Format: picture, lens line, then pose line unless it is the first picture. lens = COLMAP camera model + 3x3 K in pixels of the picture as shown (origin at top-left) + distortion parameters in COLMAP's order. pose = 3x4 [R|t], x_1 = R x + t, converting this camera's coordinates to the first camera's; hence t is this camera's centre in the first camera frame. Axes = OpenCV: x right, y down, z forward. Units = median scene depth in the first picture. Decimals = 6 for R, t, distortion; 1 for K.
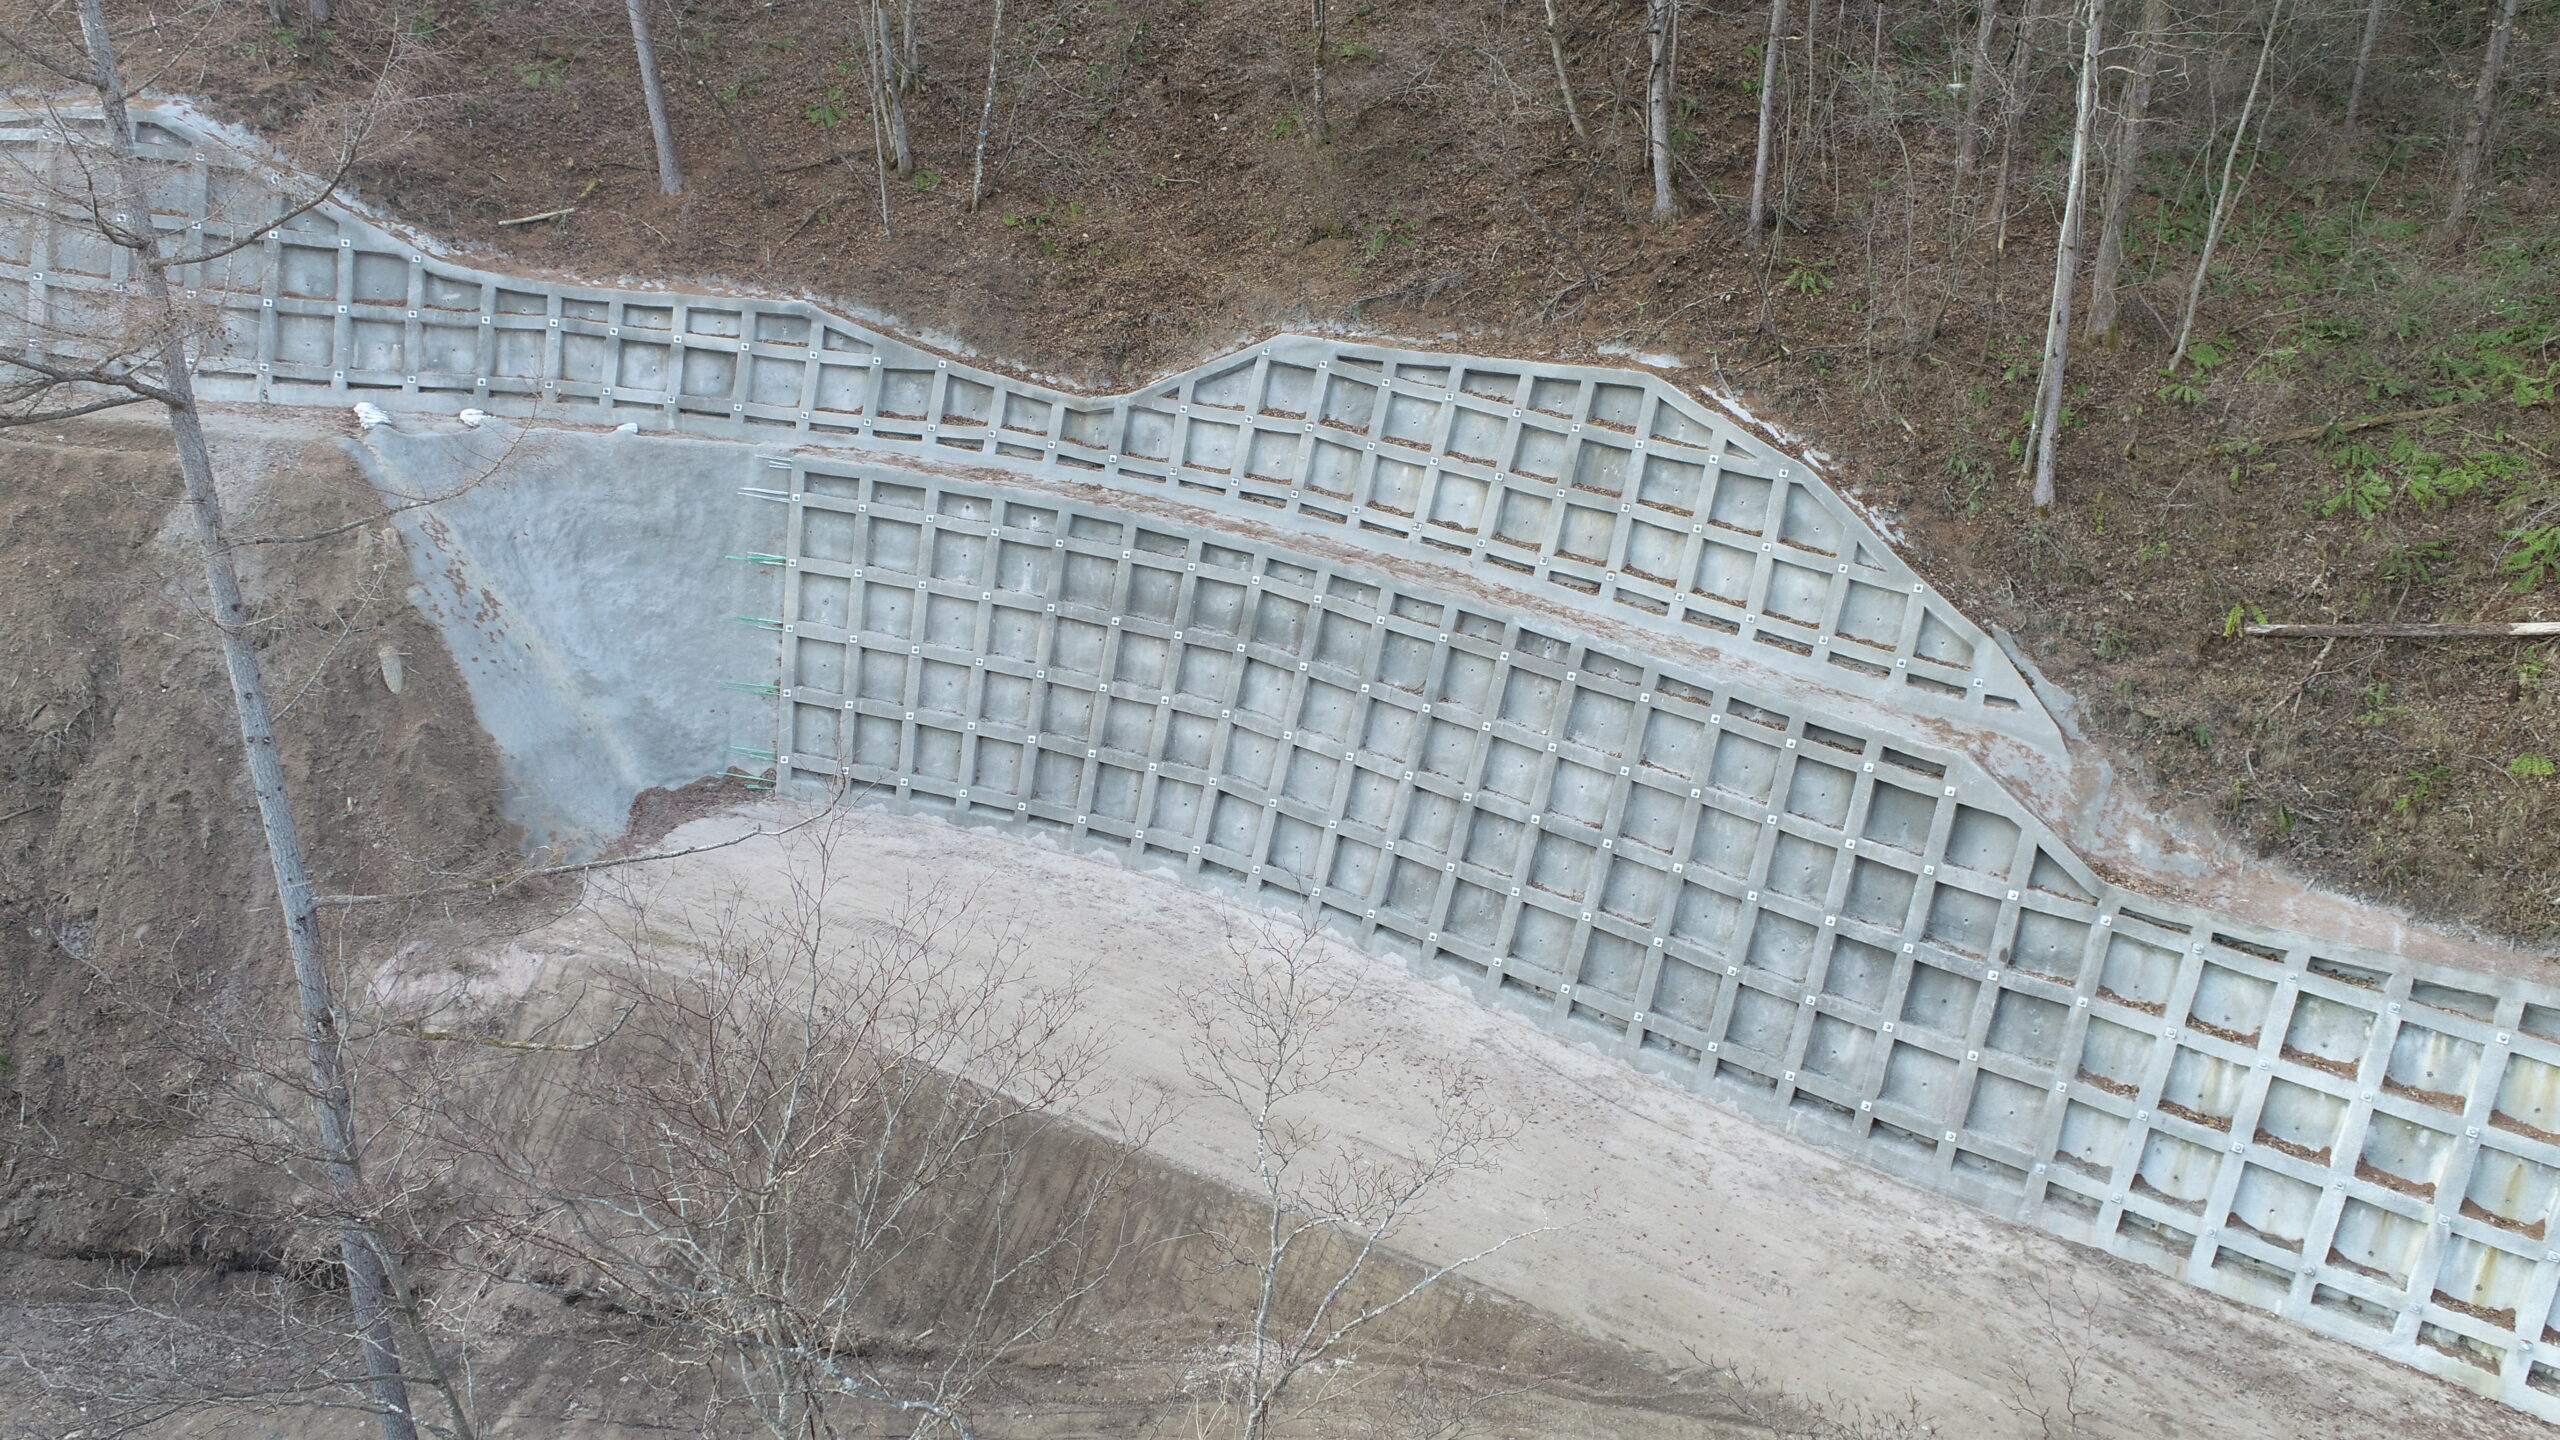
lens RADIAL K [[1726.1, 0, 1283.5], [0, 1726.1, 721.6], [0, 0, 1]] dist [-0.018006, 0.010950]
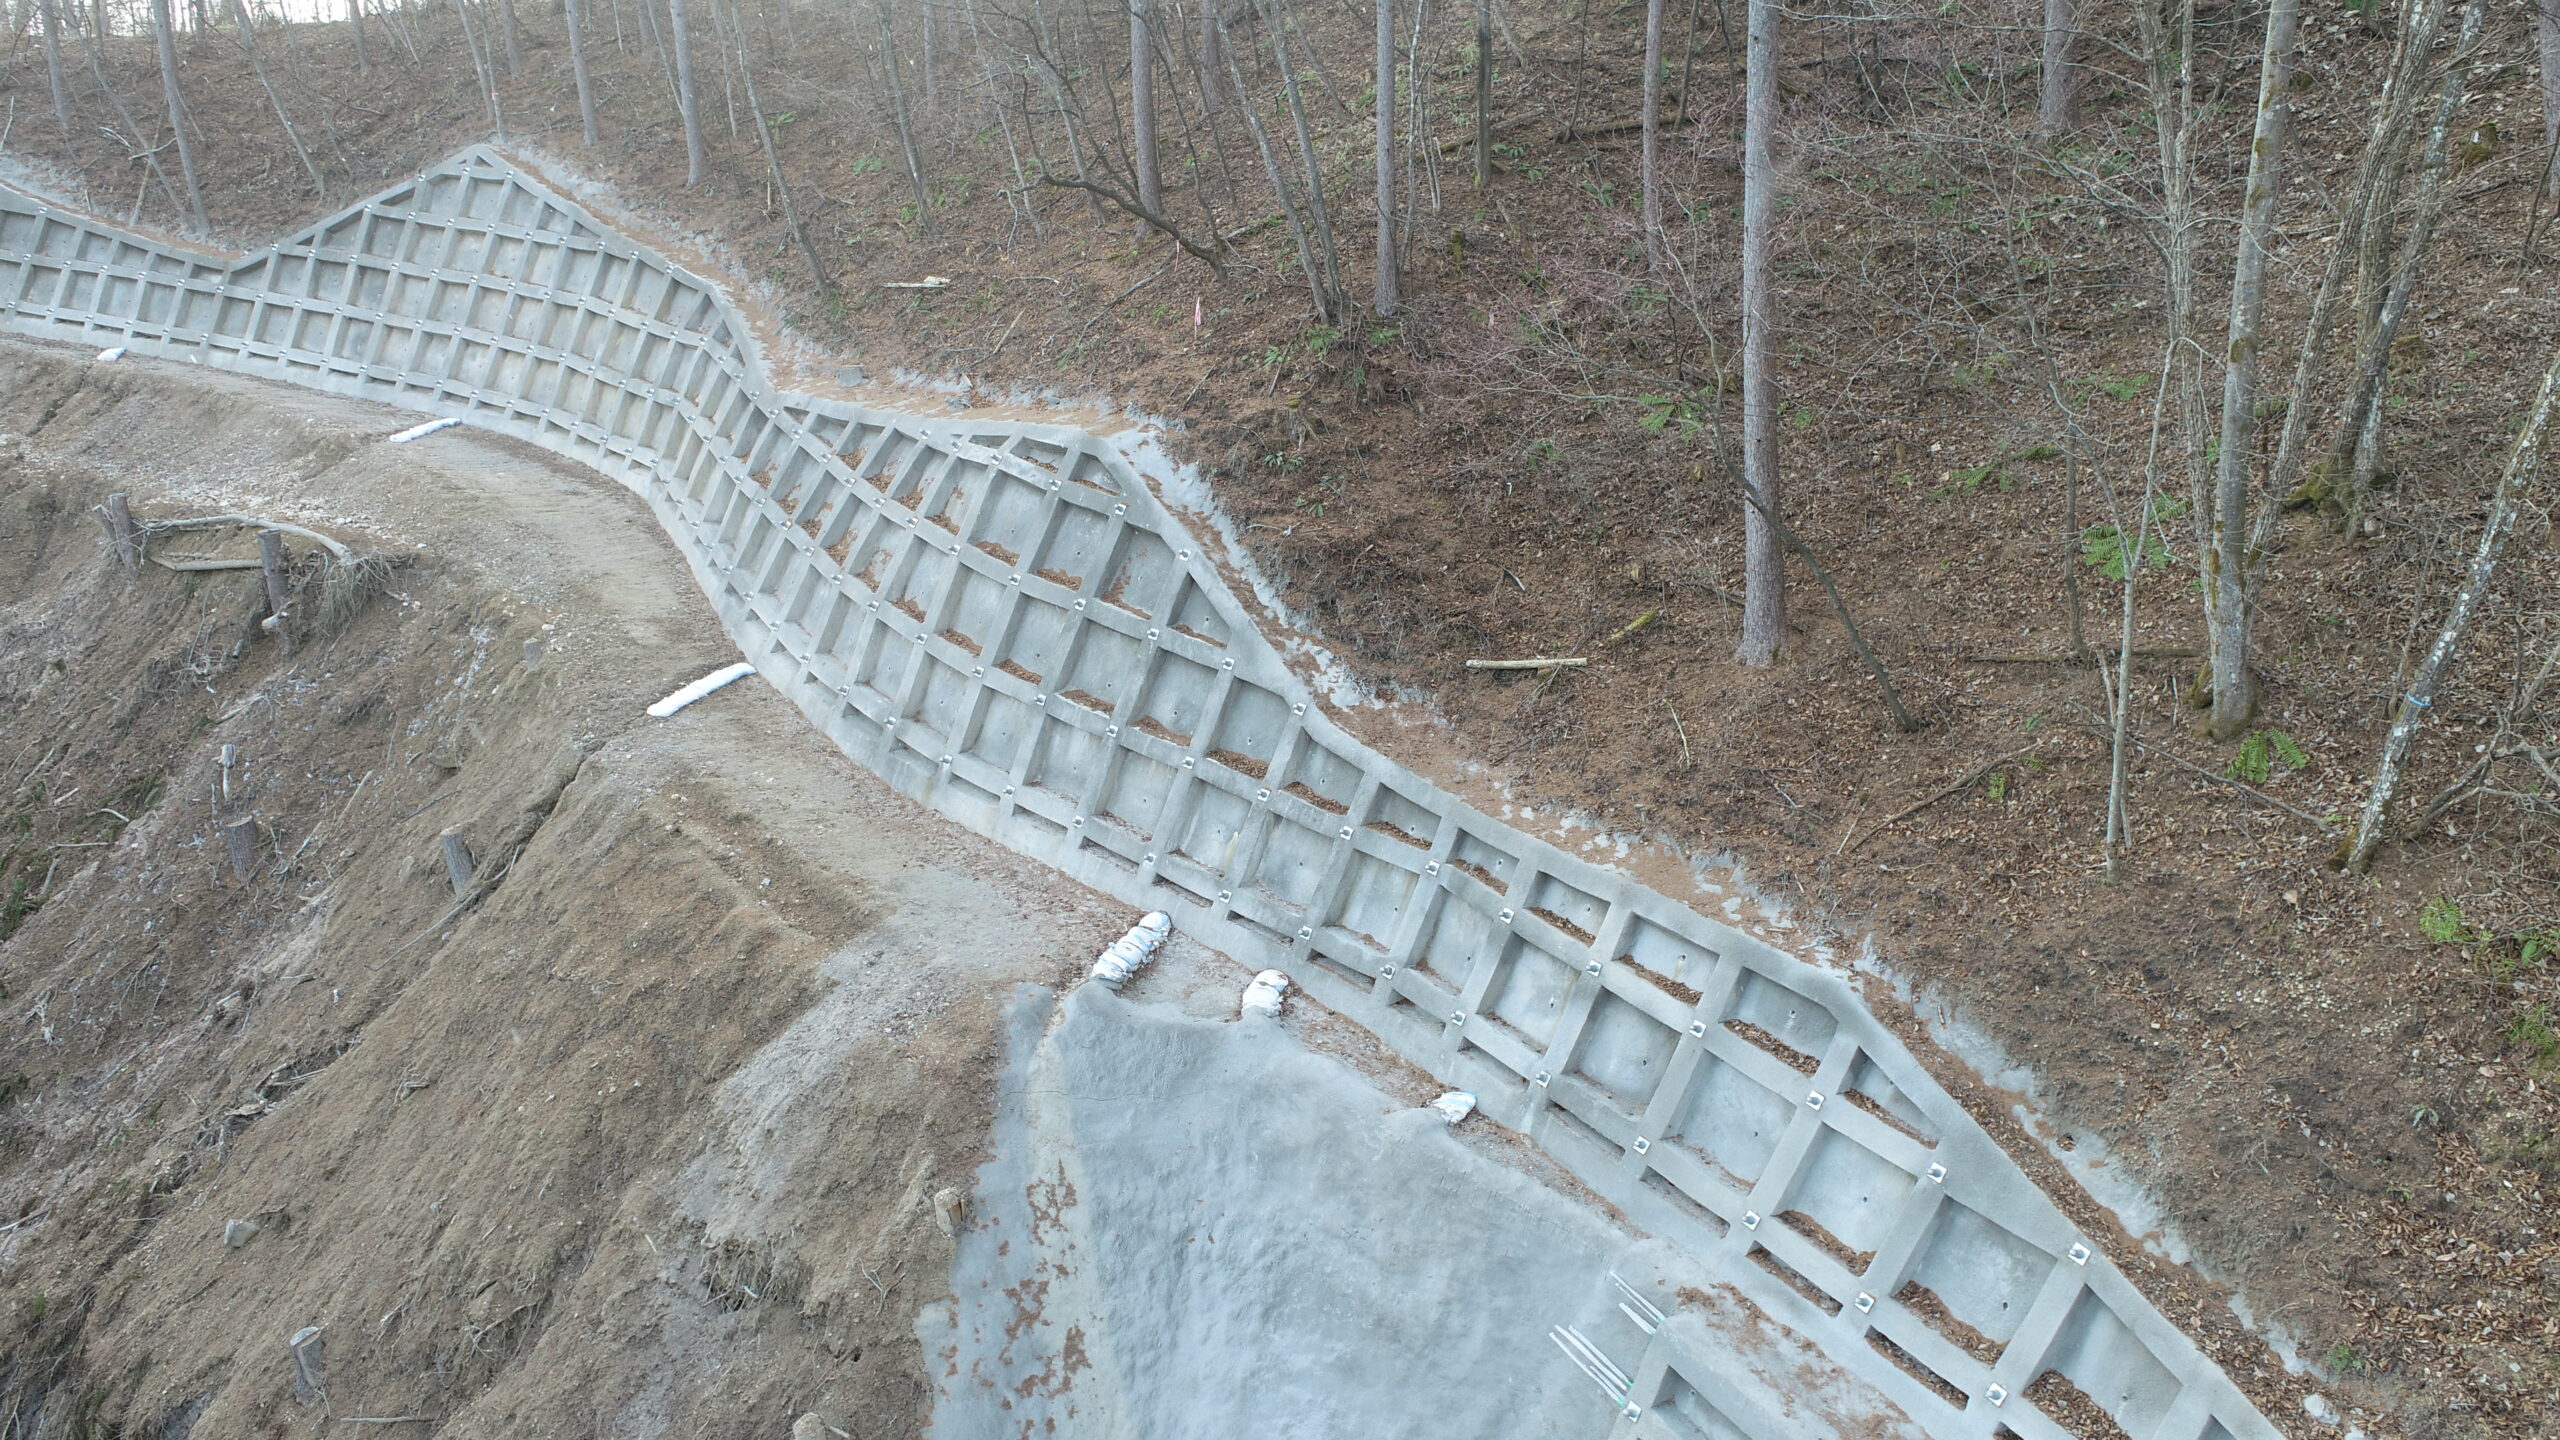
lens RADIAL K [[1726.1, 0, 1275.6], [0, 1726.1, 726.5], [0, 0, 1]] dist [-0.018006, 0.010950]
pose [[0.583643, 0.234107, -0.777531, -0.031084], [-0.303133, 0.951130, 0.058834, -0.315514], [0.753307, 0.201357, 0.626086, 0.647005]]
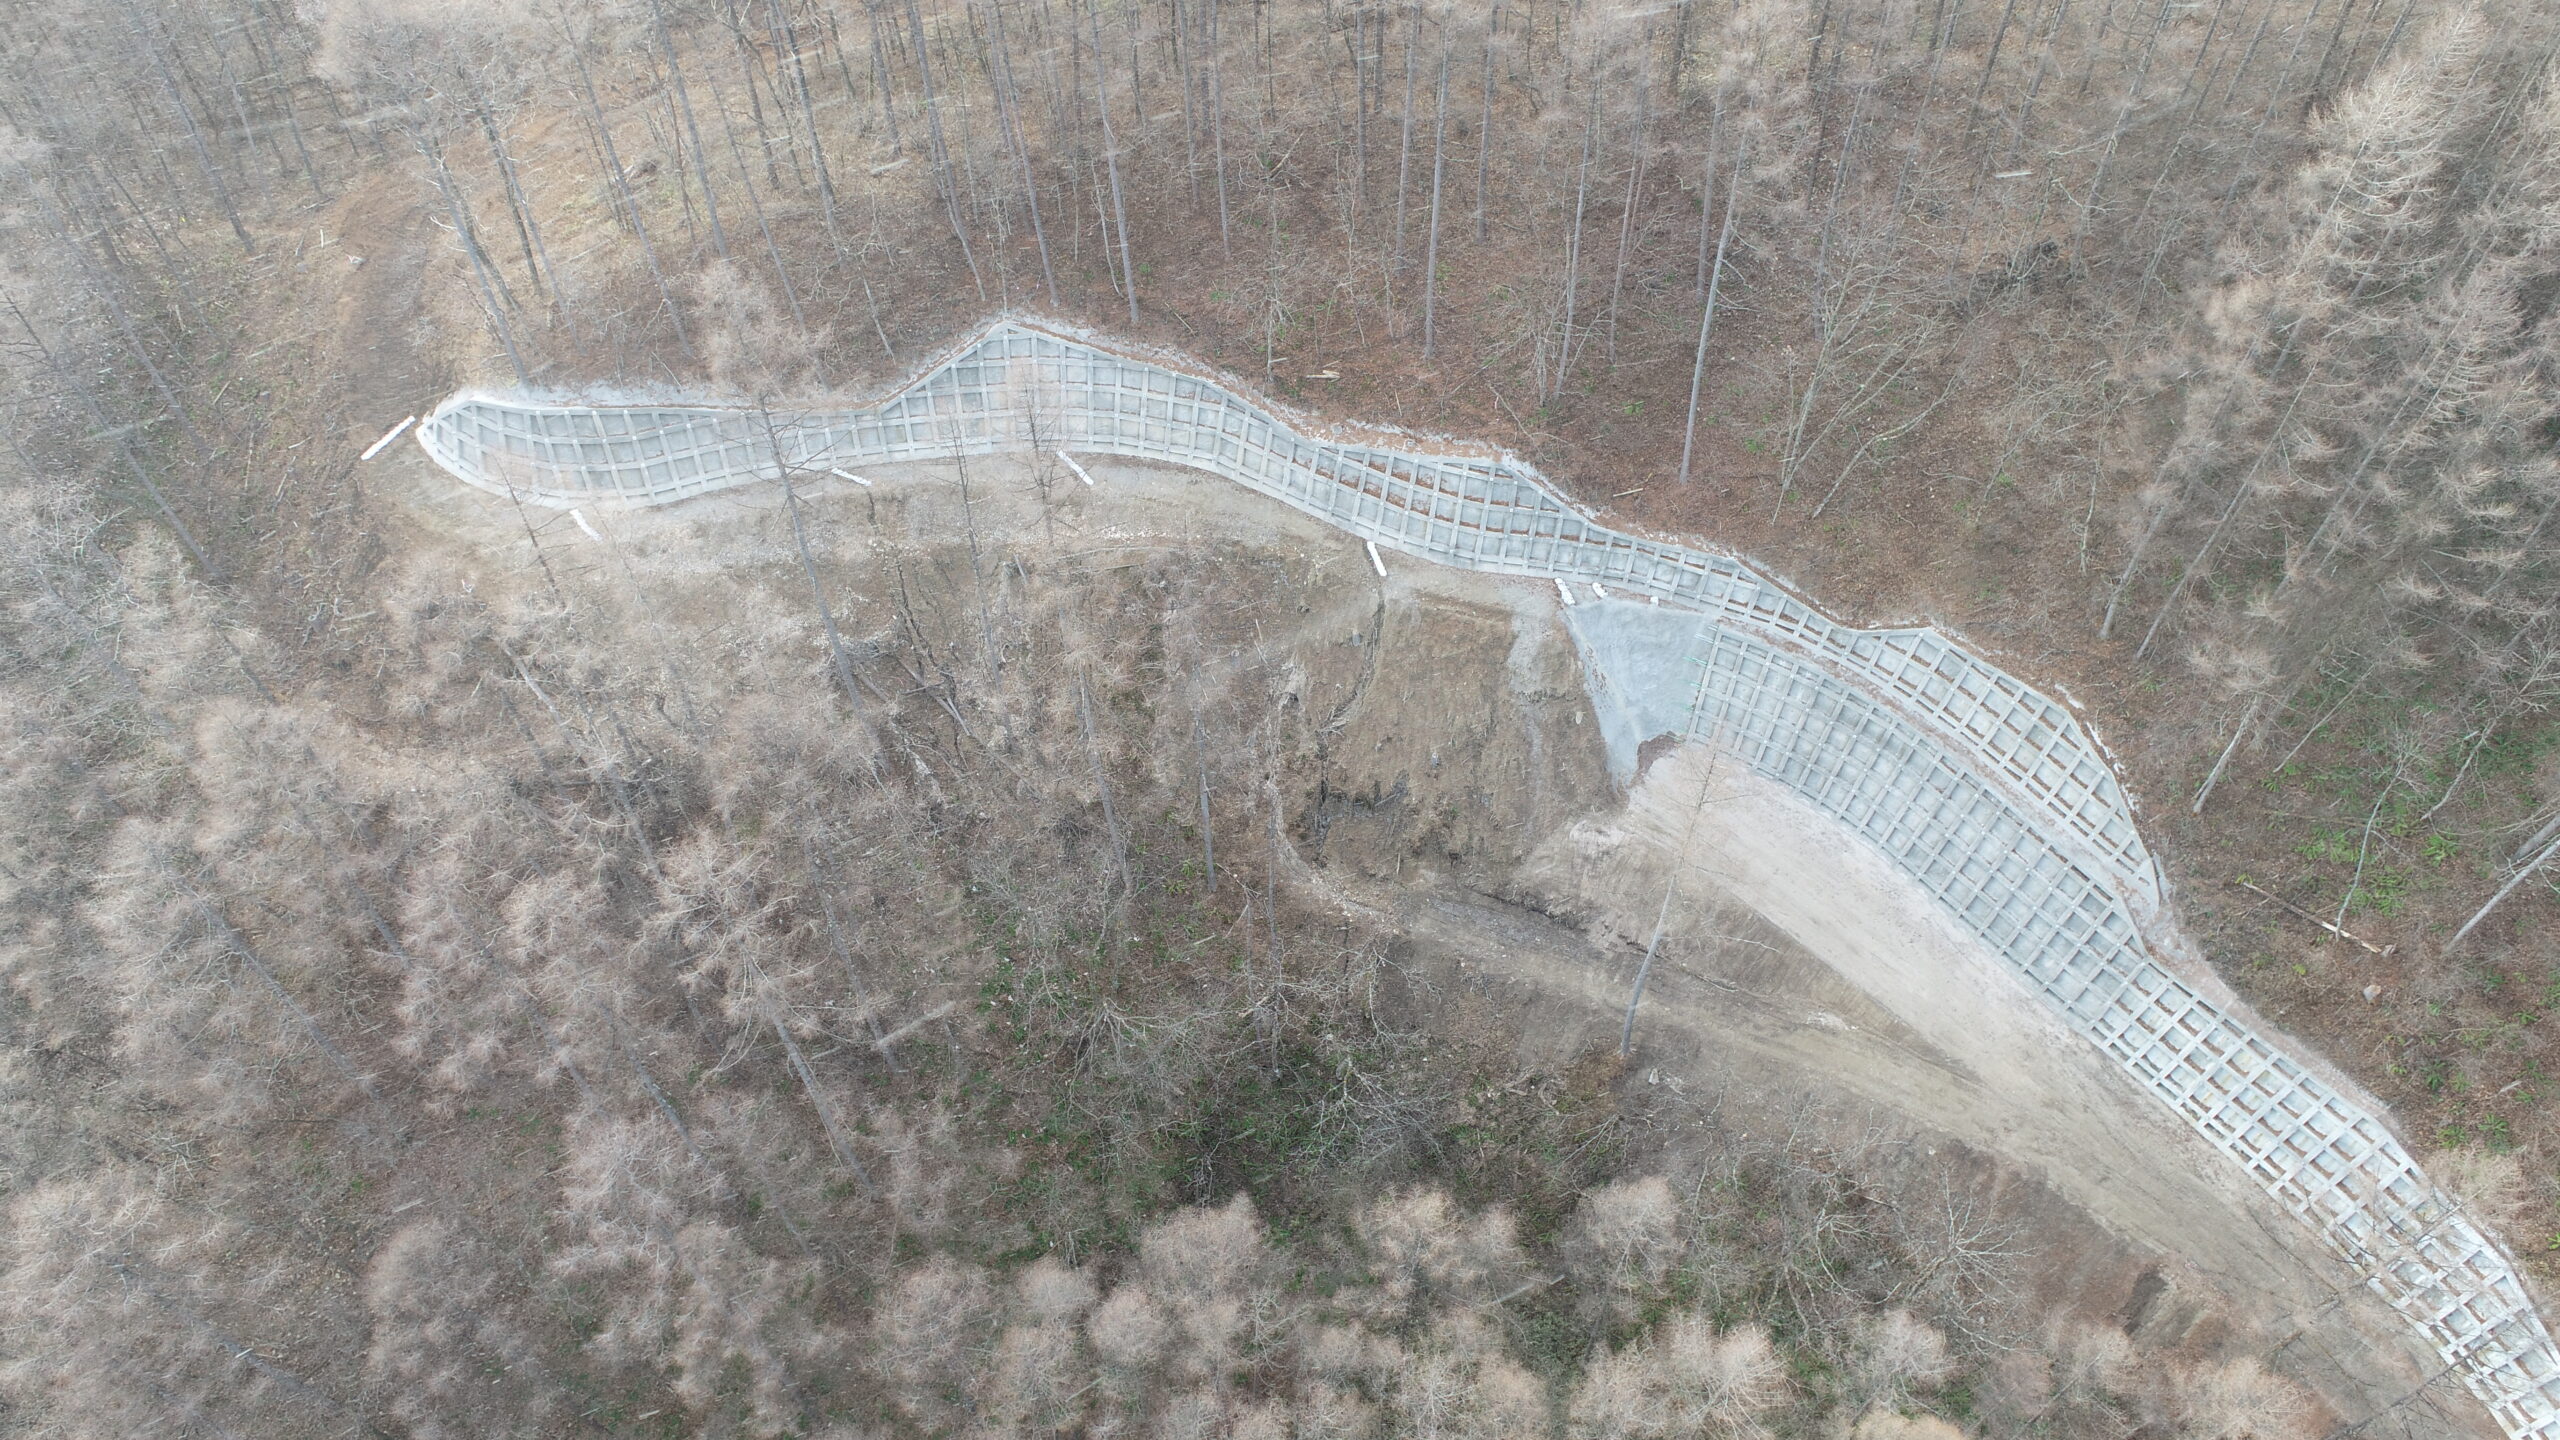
lens RADIAL K [[1726.1, 0, 1287.8], [0, 1726.1, 723.6], [0, 0, 1]] dist [-0.018006, 0.010950]
pose [[0.951460, 0.233056, -0.201020, -0.366043], [-0.105878, 0.861133, 0.497232, -1.301700], [0.288988, -0.451813, 0.844009, -1.473040]]
